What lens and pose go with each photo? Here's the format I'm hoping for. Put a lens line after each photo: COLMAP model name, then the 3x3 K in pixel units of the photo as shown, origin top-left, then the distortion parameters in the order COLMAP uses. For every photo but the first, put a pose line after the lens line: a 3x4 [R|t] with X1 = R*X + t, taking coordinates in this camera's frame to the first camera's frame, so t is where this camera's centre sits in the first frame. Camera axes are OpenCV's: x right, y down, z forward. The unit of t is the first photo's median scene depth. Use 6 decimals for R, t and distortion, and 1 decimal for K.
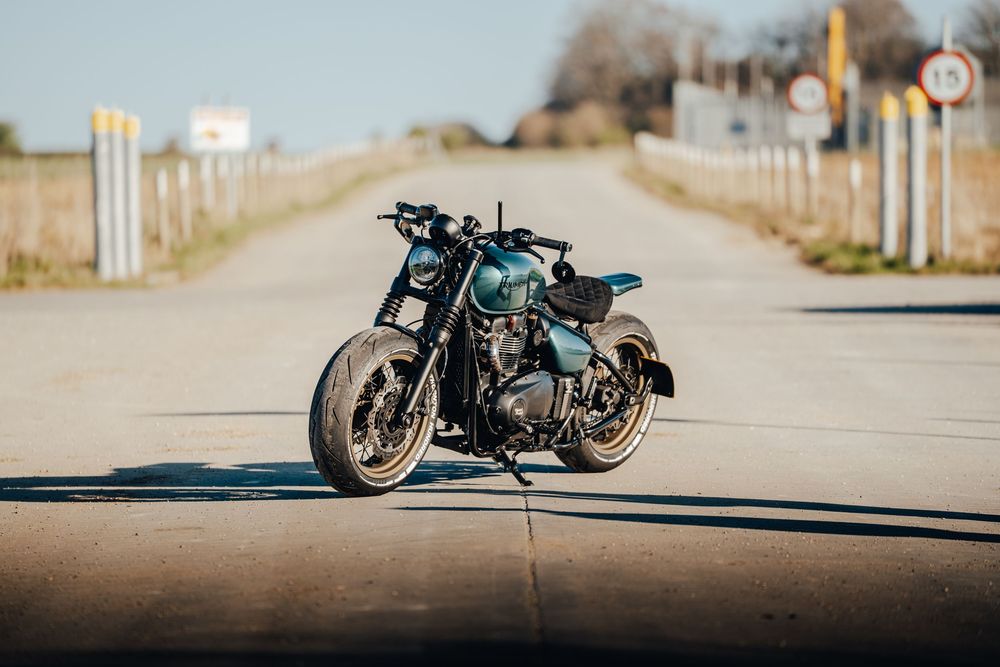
lens RADIAL K [[5620.5, 0, 496.6], [0, 5620.5, 333.1], [0, 0, 1]] dist [3.292409, 0.000000]
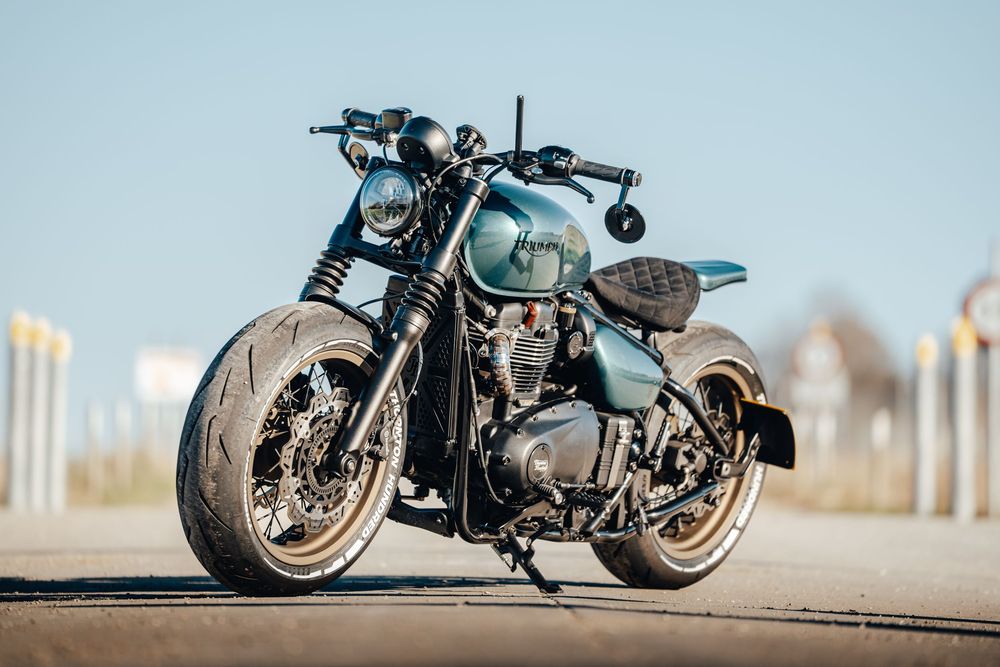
lens RADIAL K [[5620.5, 0, 502.3], [0, 5620.5, 330.8], [0, 0, 1]] dist [3.292409, 0.000000]
pose [[0.999569, 0.028829, 0.005466, -0.003684], [-0.028466, 0.997925, -0.057754, 0.034046], [-0.007120, 0.057574, 0.998316, 0.410383]]
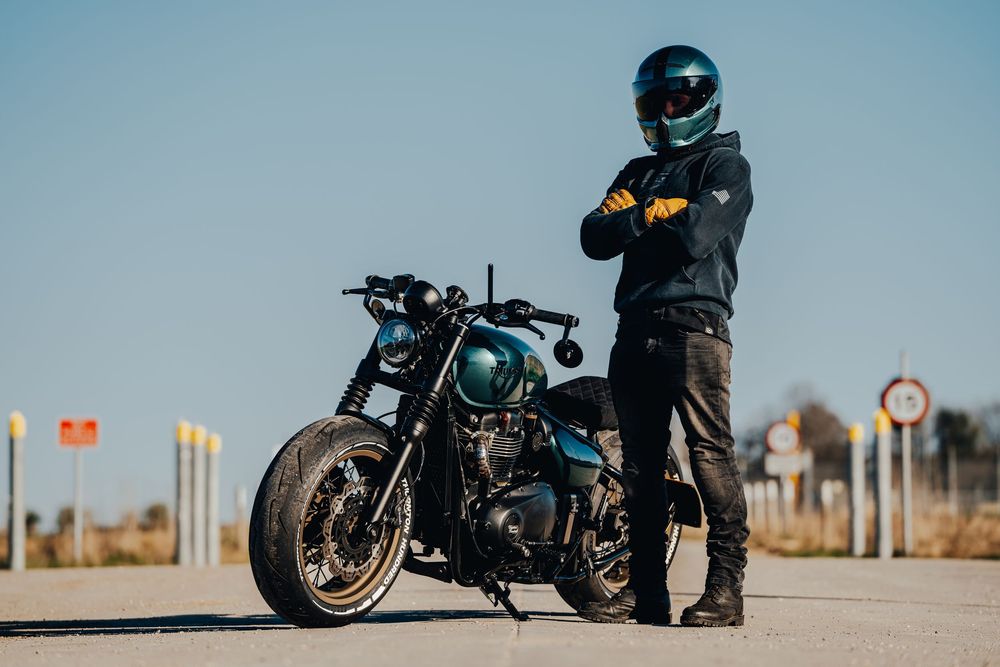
lens RADIAL K [[4267.5, 0, 507.7], [0, 4267.5, 332.3], [0, 0, 1]] dist [1.192164, 0.000000]
pose [[0.999965, 0.005709, -0.006038, 0.006762], [-0.006168, 0.996856, -0.078996, 0.034478], [0.005568, 0.079031, 0.996857, 0.378882]]
